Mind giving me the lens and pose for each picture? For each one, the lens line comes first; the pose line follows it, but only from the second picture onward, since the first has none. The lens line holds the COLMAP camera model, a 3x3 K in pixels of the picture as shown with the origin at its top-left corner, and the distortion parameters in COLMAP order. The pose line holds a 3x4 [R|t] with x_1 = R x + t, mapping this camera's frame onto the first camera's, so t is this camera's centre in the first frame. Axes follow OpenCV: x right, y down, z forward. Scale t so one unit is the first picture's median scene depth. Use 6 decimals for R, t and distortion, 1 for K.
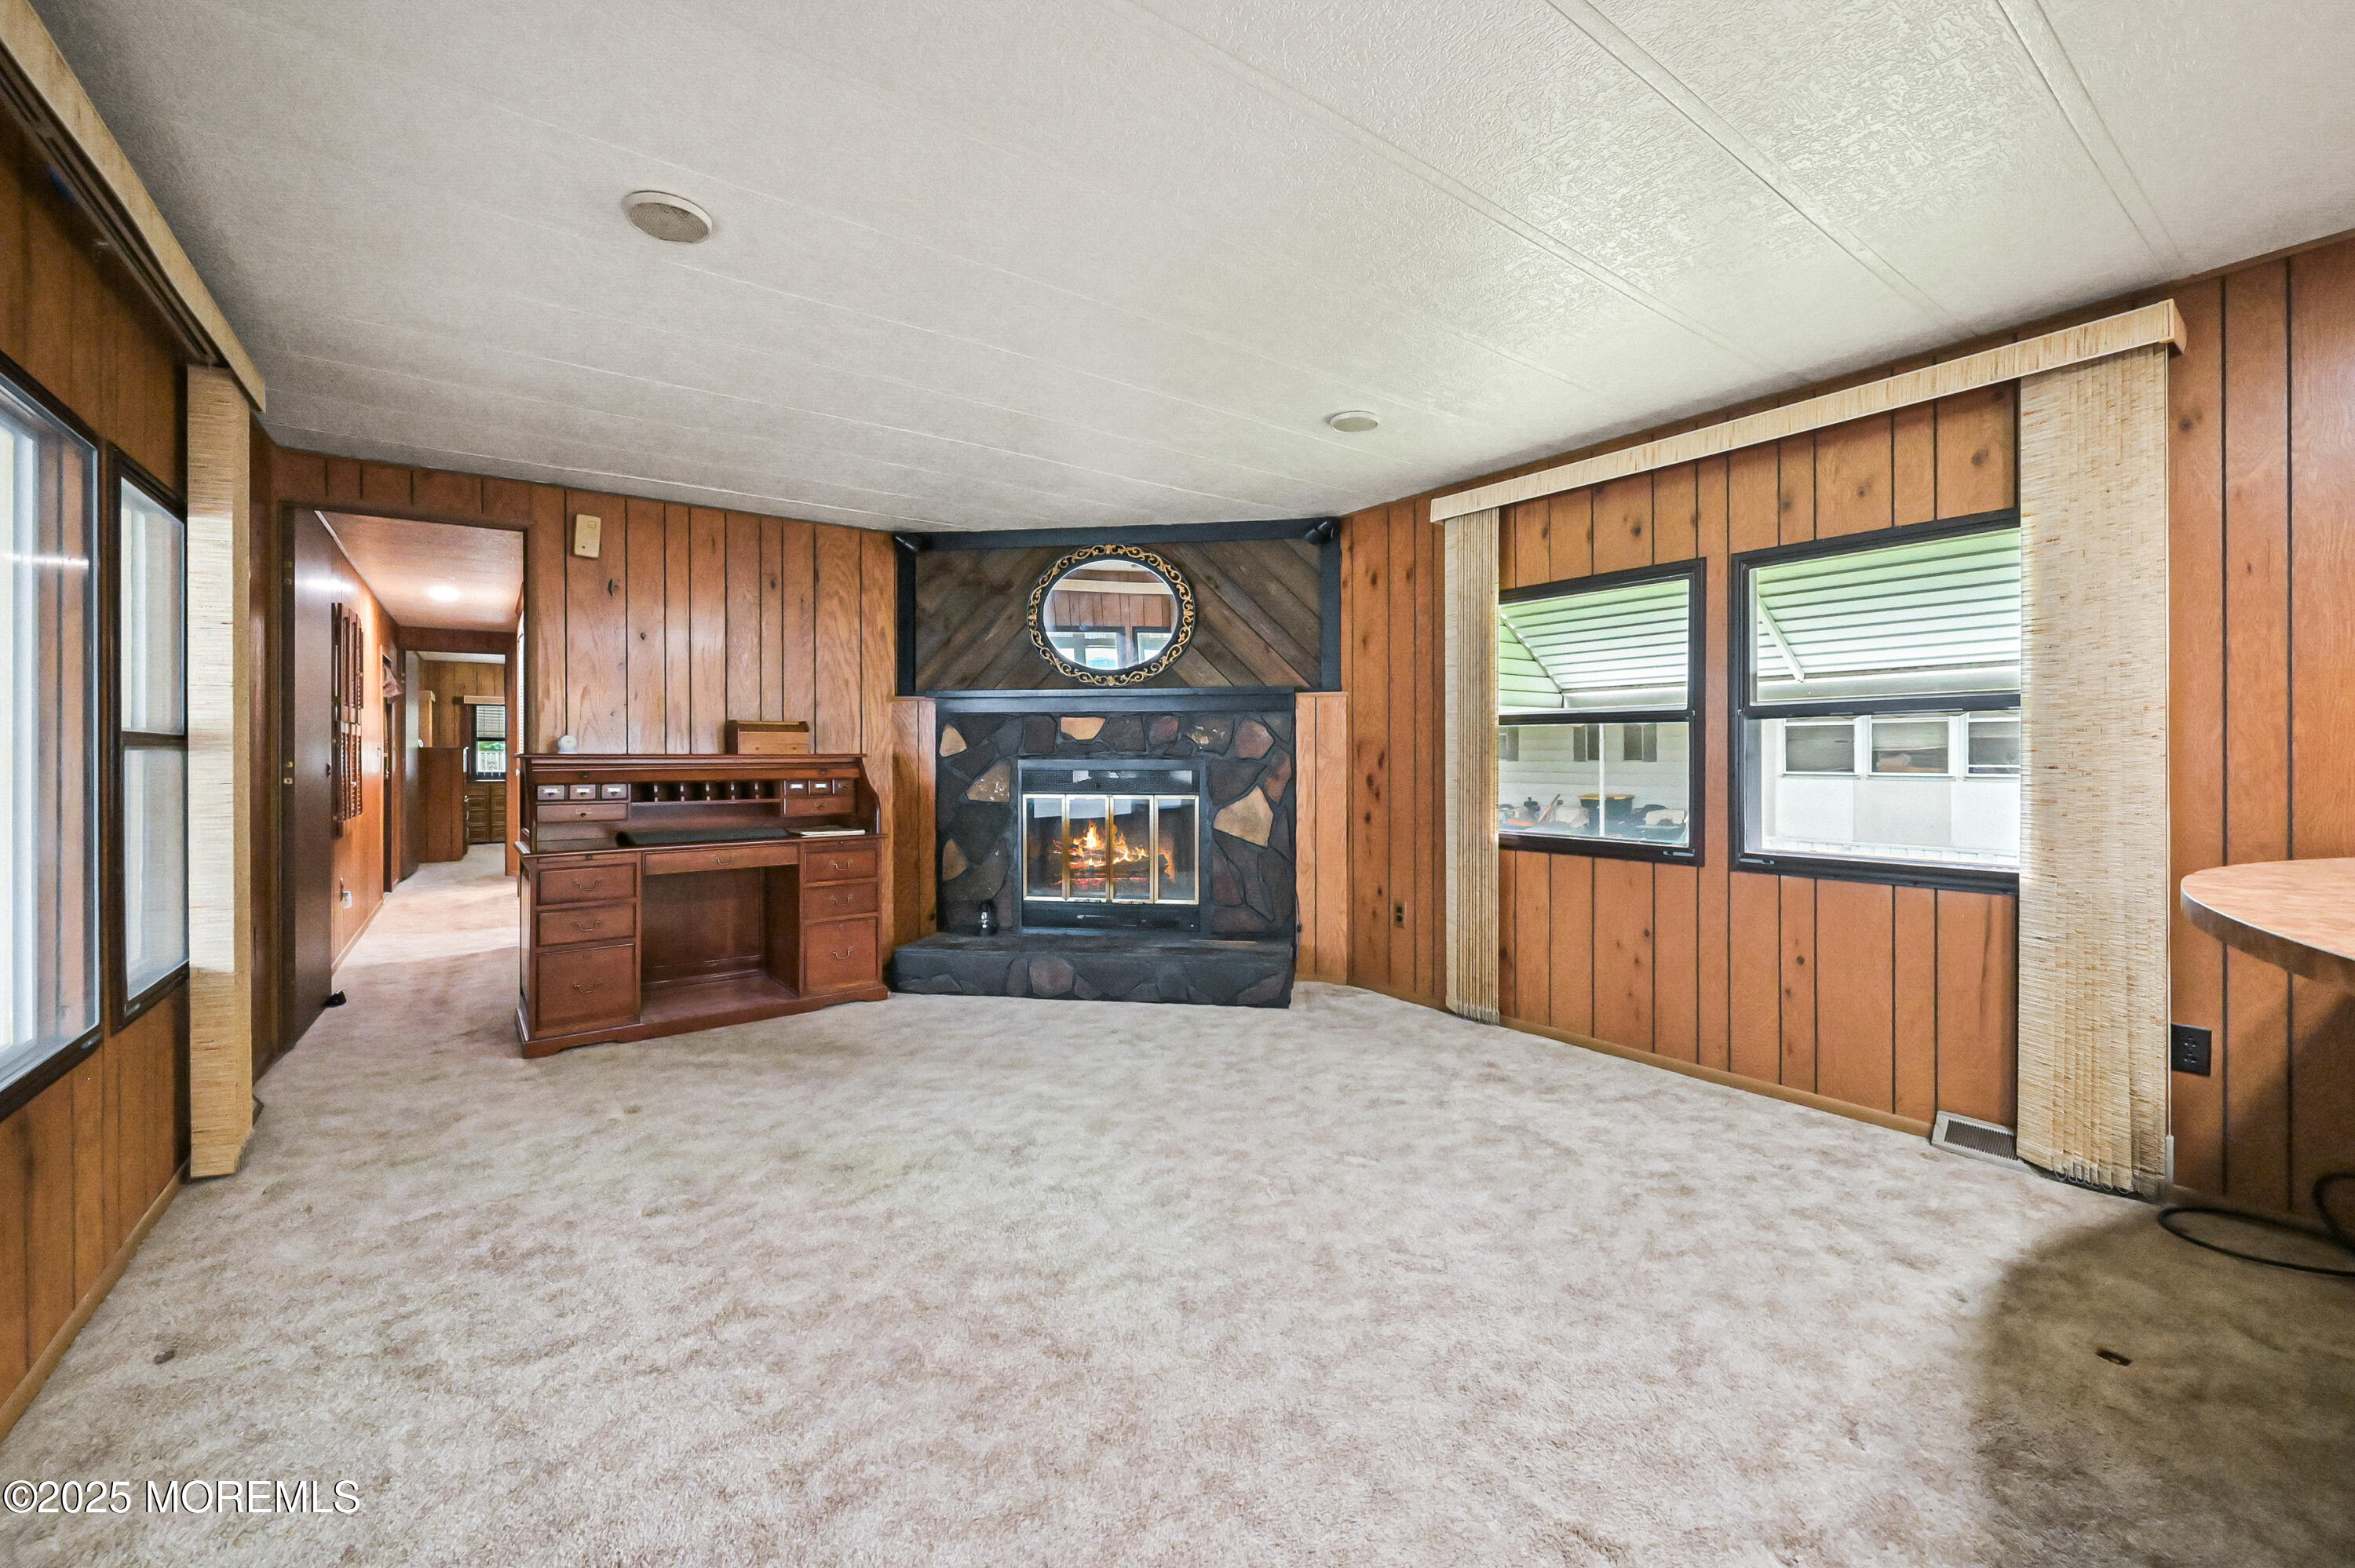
lens RADIAL K [[931.3, 0, 1173.5], [0, 931.3, 761.7], [0, 0, 1]] dist [-0.004092, 0.000217]
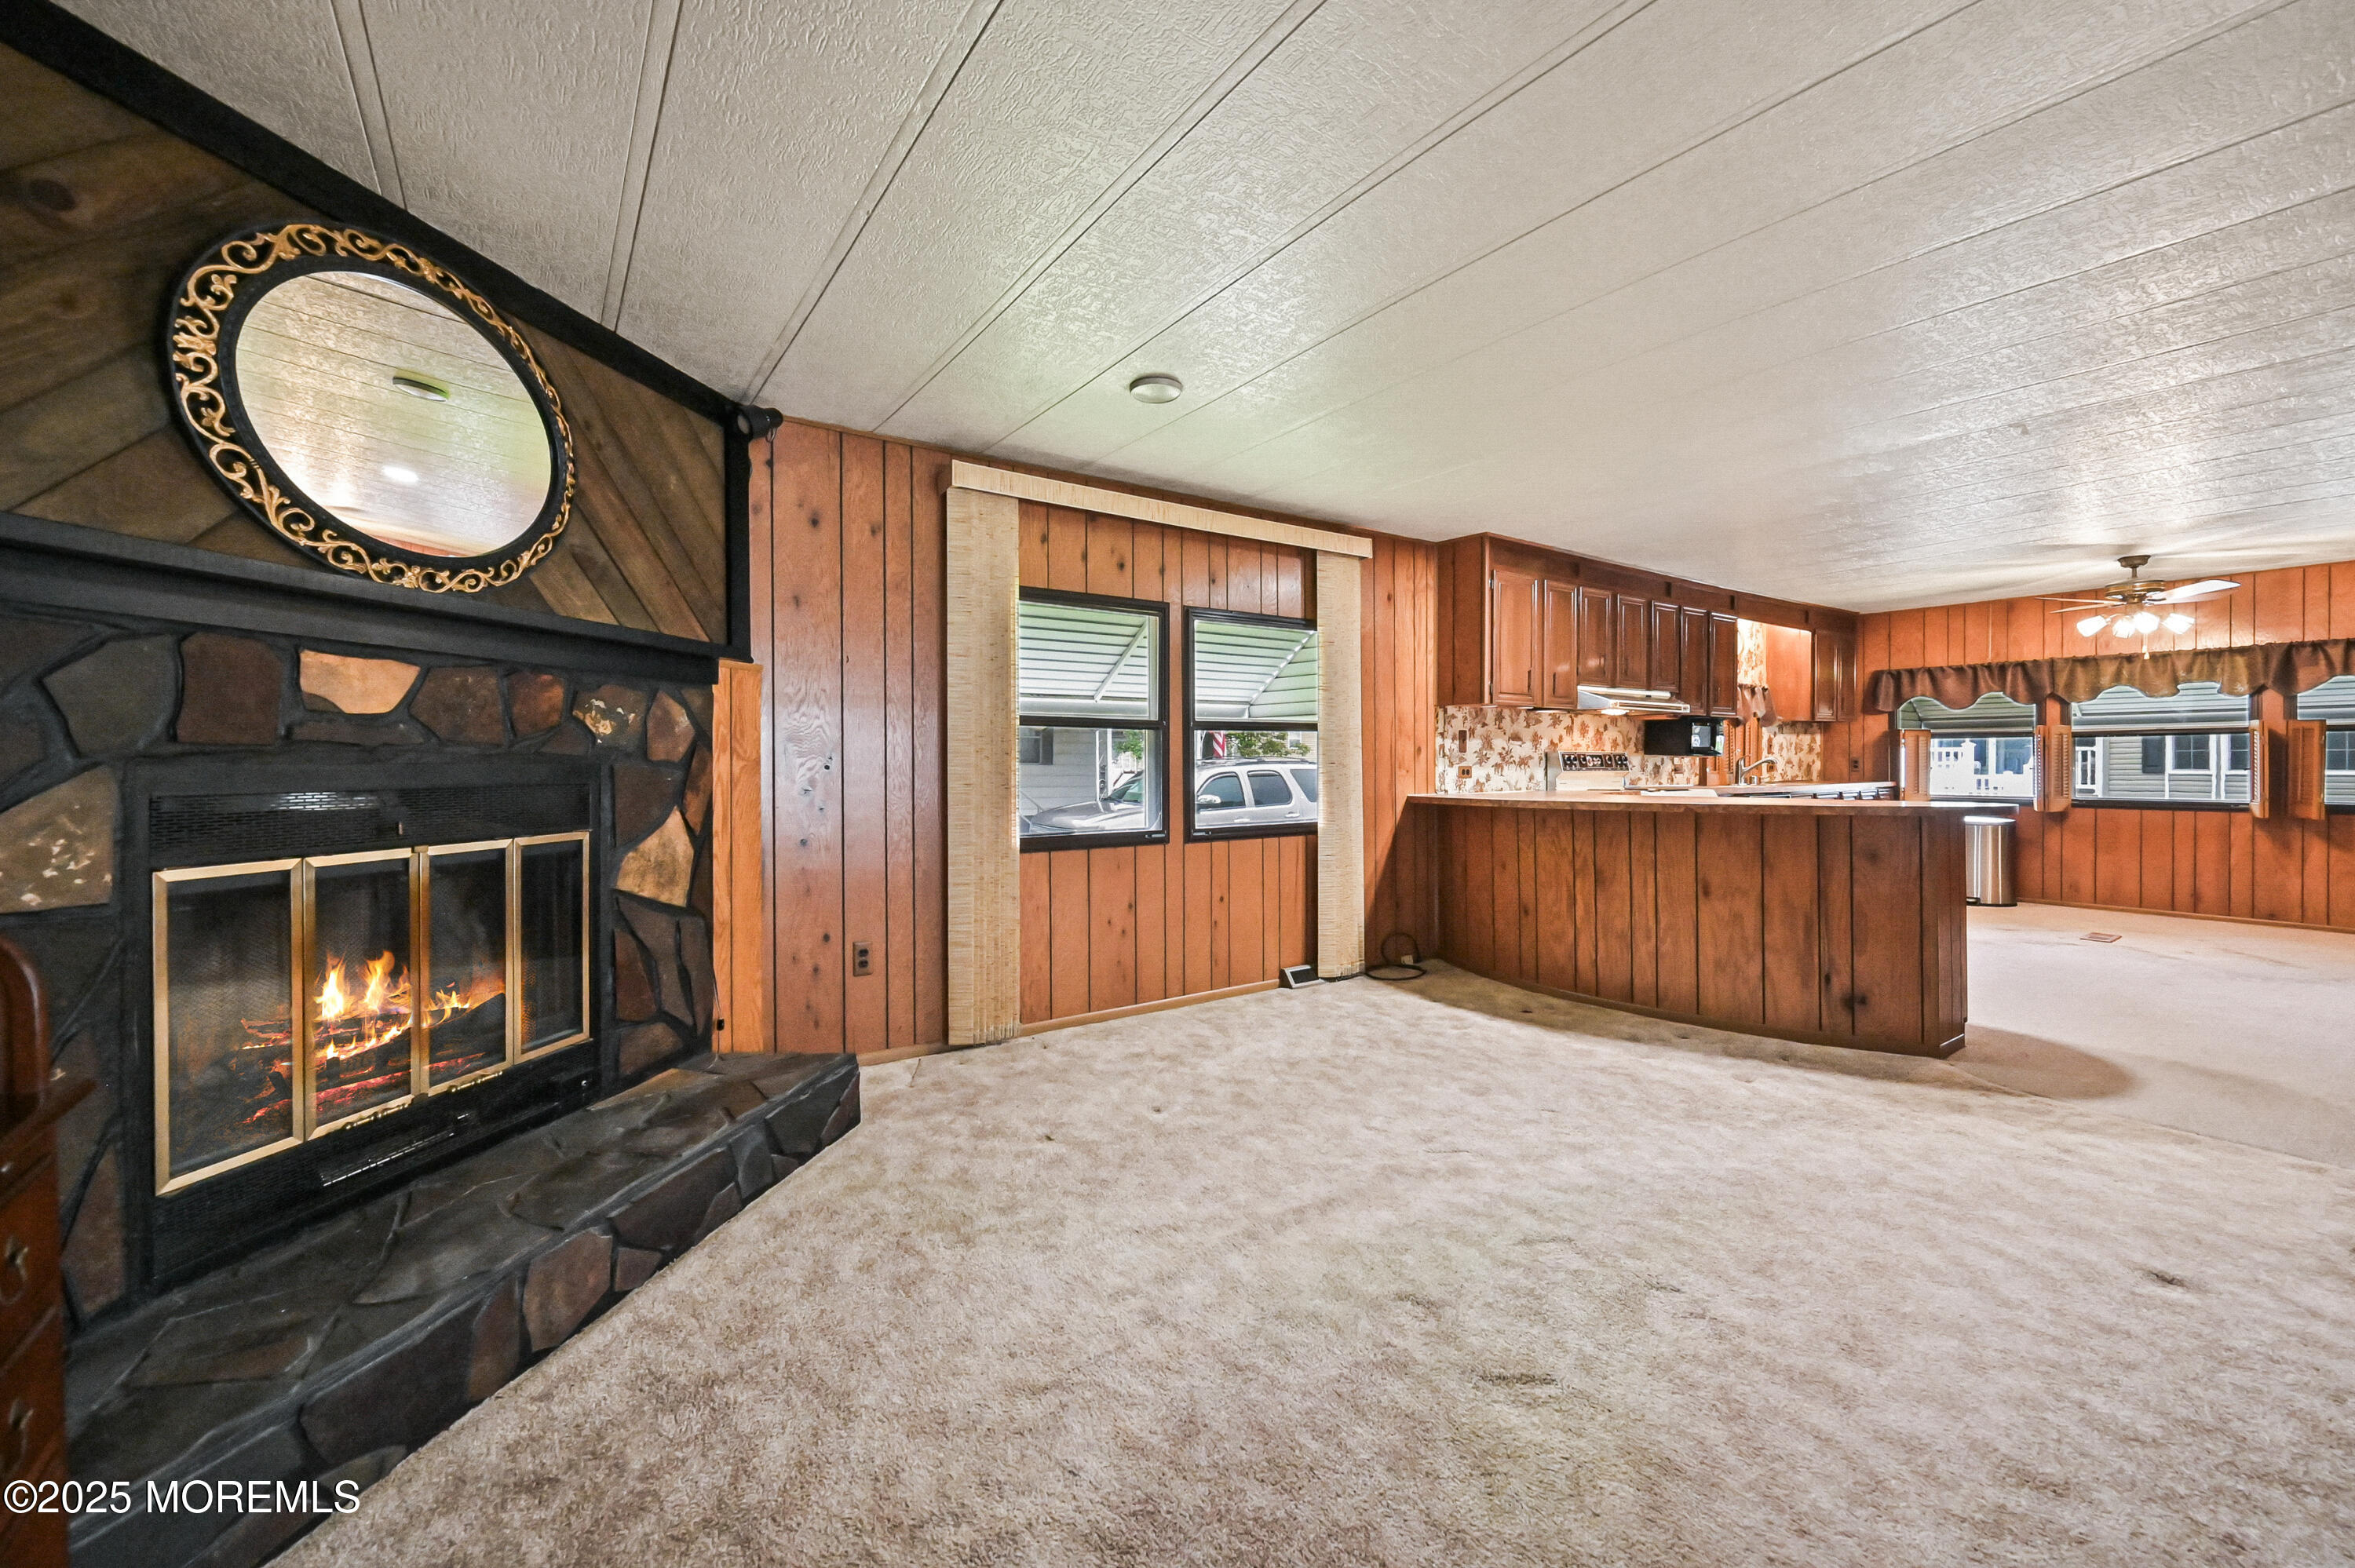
lens RADIAL K [[931.3, 0, 1185.6], [0, 931.3, 763.1], [0, 0, 1]] dist [-0.004092, 0.000217]
pose [[0.023823, -0.002498, 0.999713, -0.606259], [0.008030, 0.999965, 0.002307, -0.000923], [-0.999684, 0.007973, 0.023842, 0.802025]]
